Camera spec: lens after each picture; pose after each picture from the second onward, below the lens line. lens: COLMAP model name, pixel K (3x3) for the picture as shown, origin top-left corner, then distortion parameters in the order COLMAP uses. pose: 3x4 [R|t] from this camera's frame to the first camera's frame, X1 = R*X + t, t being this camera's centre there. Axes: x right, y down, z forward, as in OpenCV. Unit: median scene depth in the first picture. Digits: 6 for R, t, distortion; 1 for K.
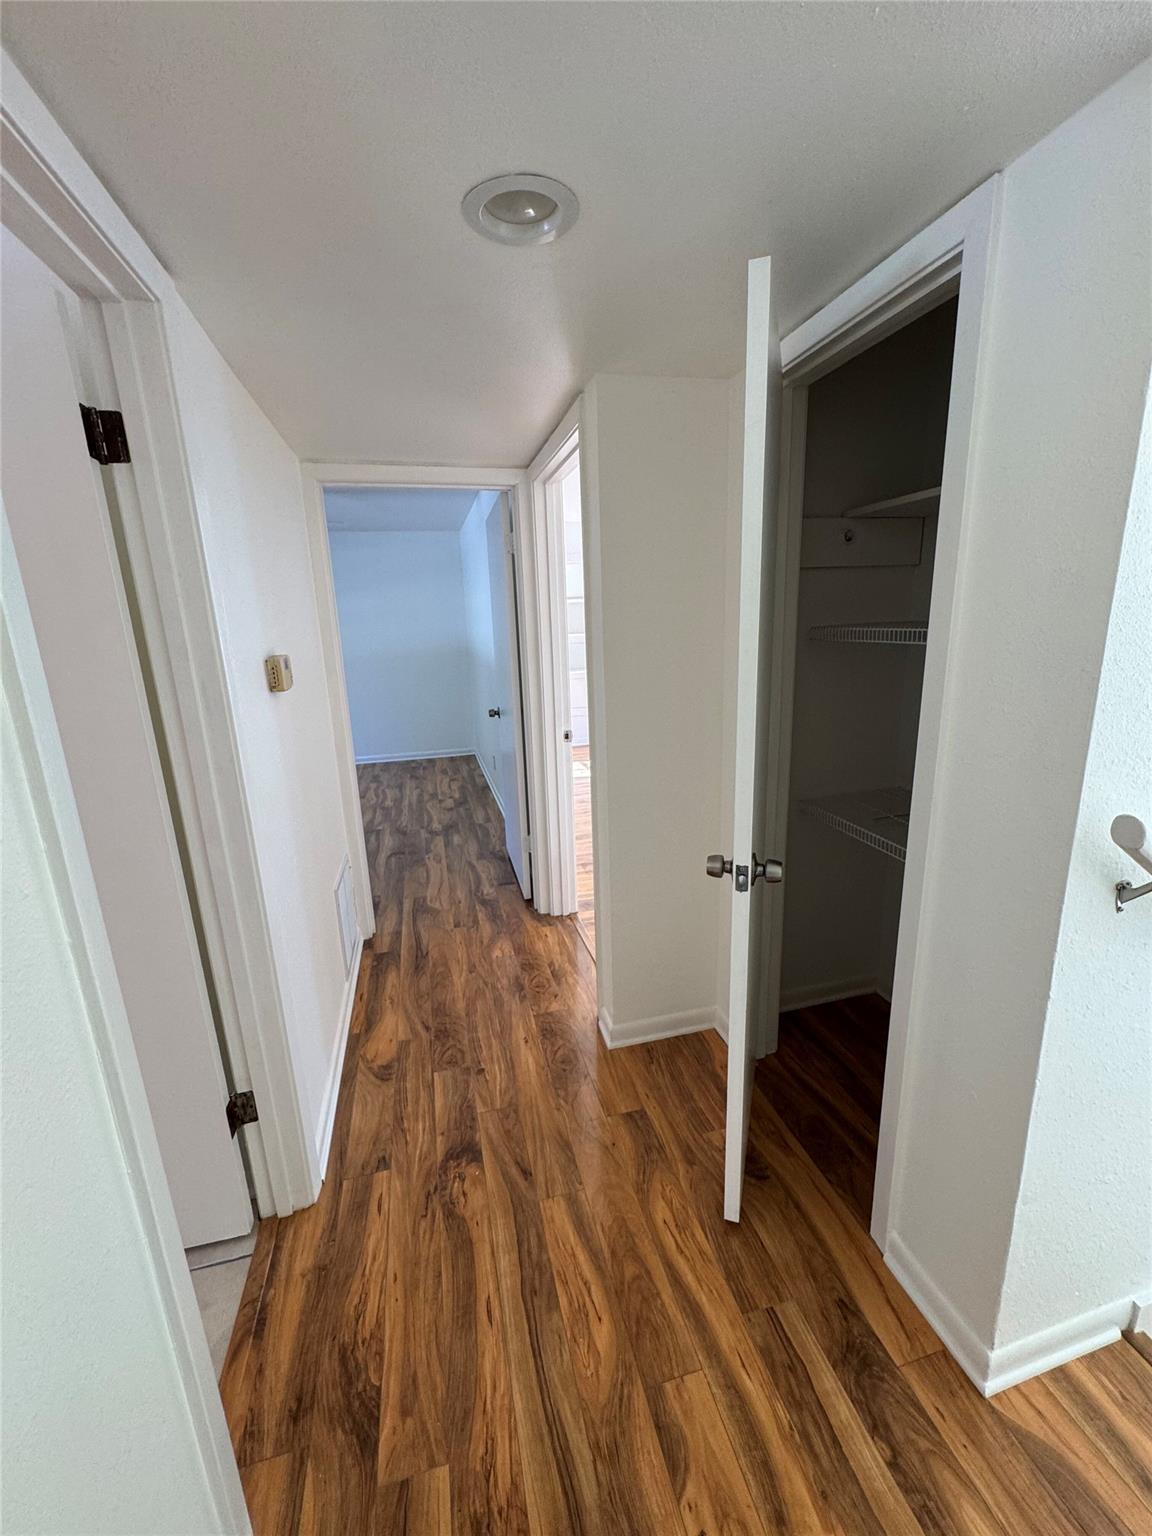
lens RADIAL K [[609.7, 0, 576.0], [0, 609.7, 768.0], [0, 0, 1]] dist [-0.001466, 0.000727]
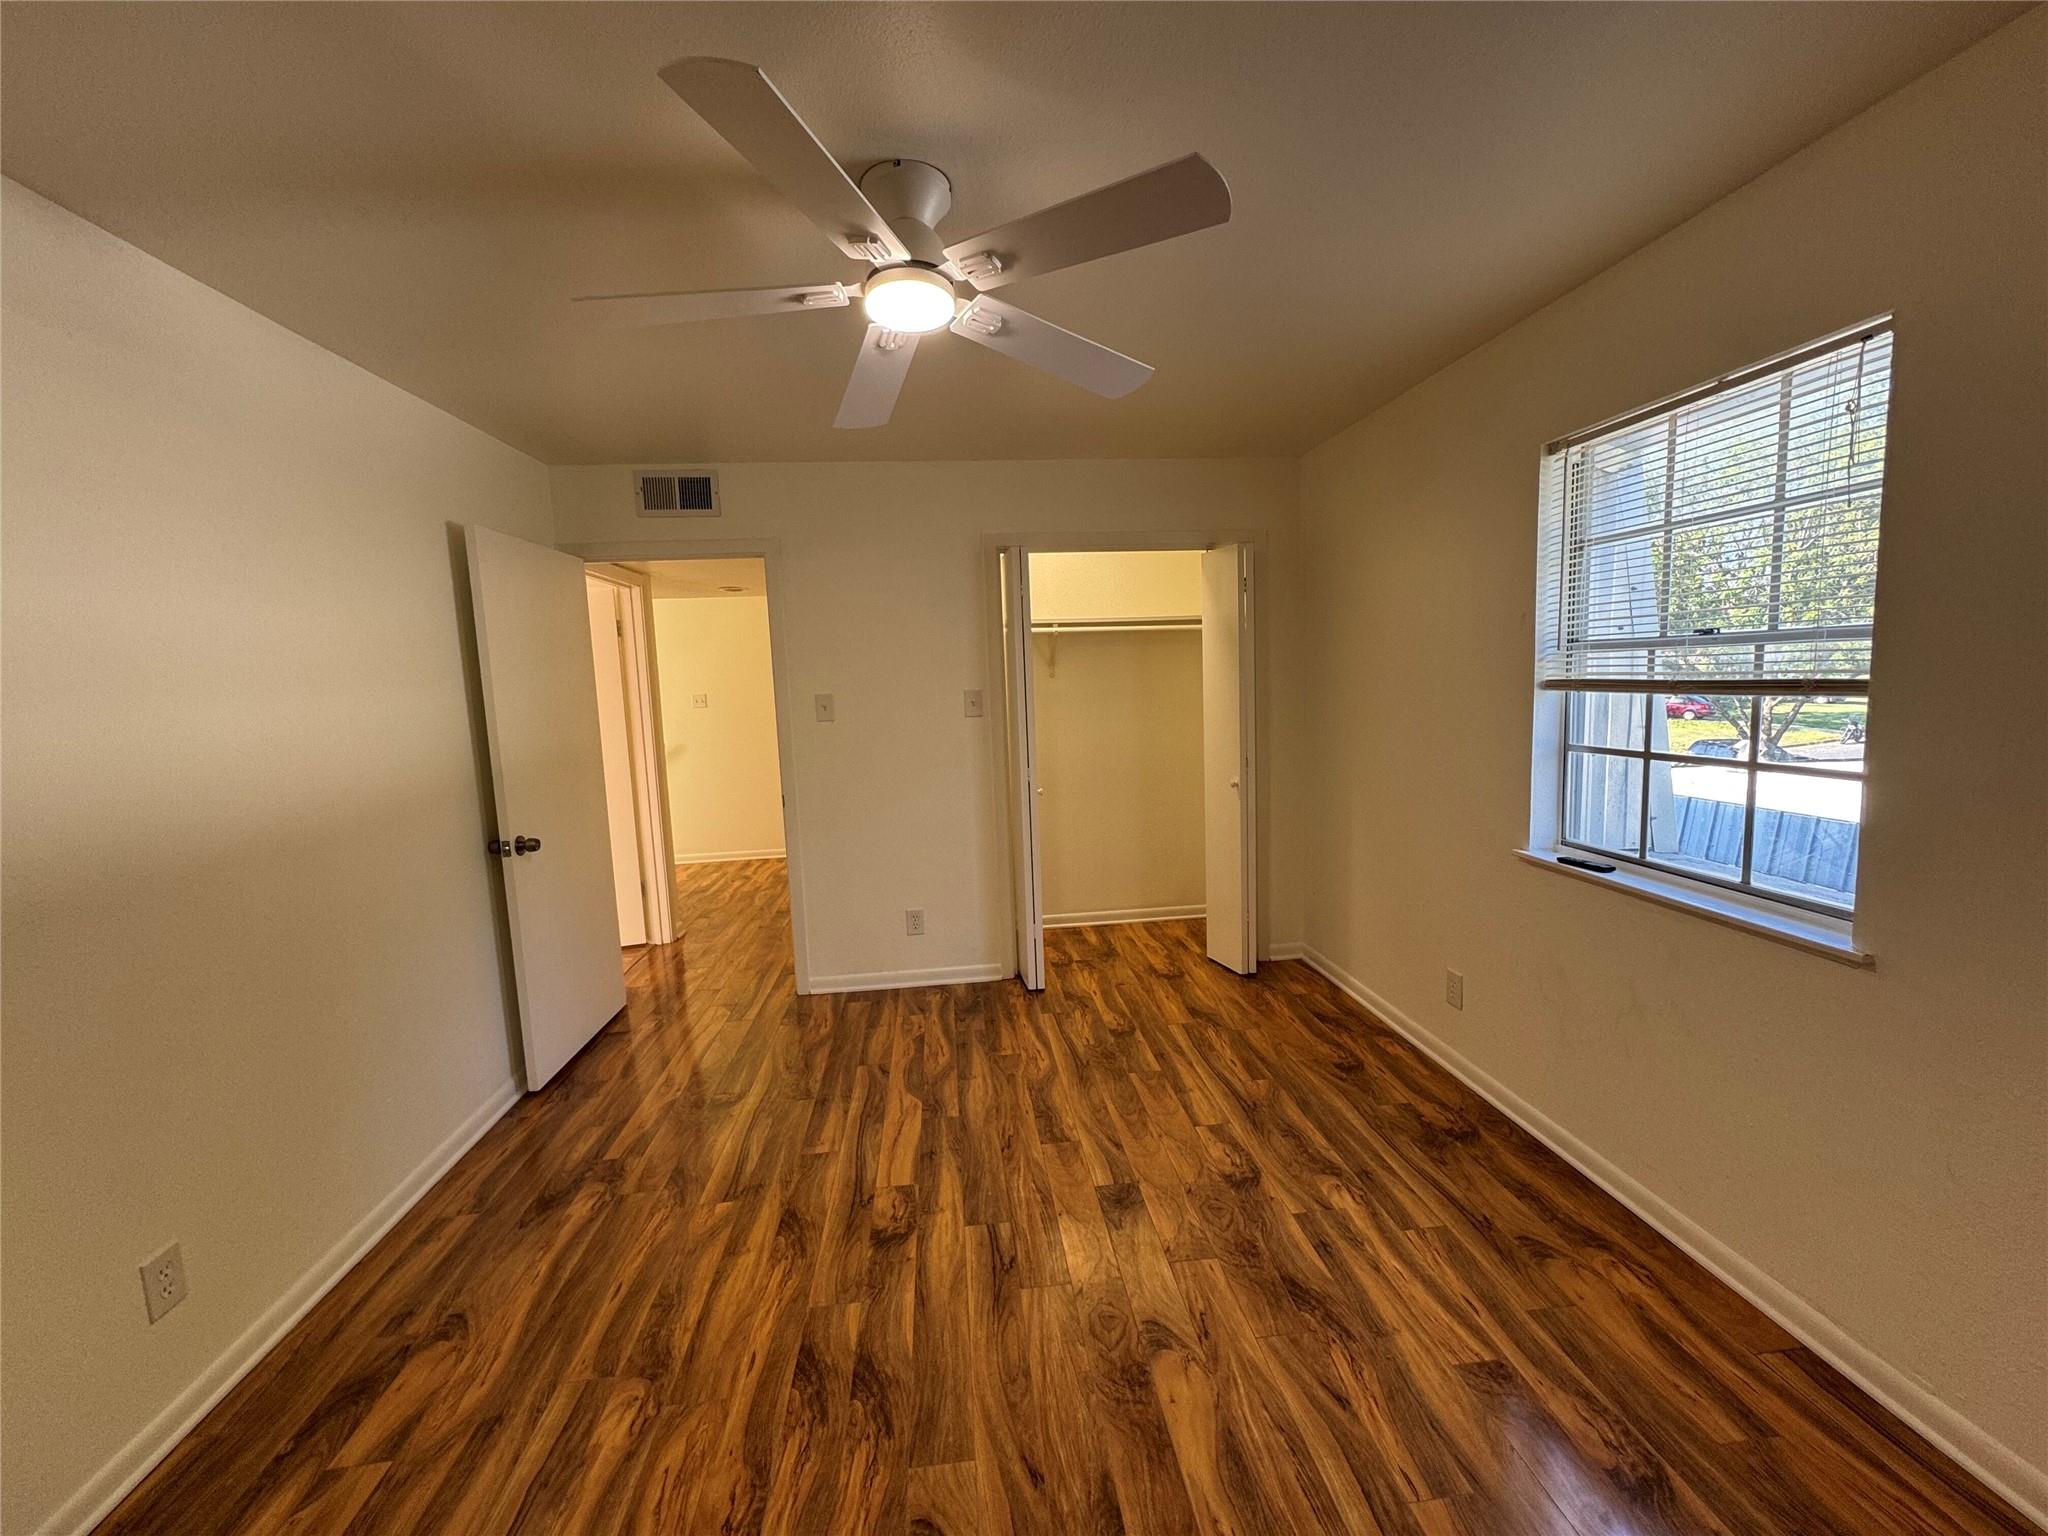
lens RADIAL K [[812.9, 0, 1024.0], [0, 812.9, 768.0], [0, 0, 1]] dist [-0.001466, 0.000727]
pose [[-0.988296, 0.031591, 0.149242, -0.670942], [0.080153, 0.939931, 0.331820, -0.356552], [-0.129795, 0.339898, -0.931462, 1.528713]]
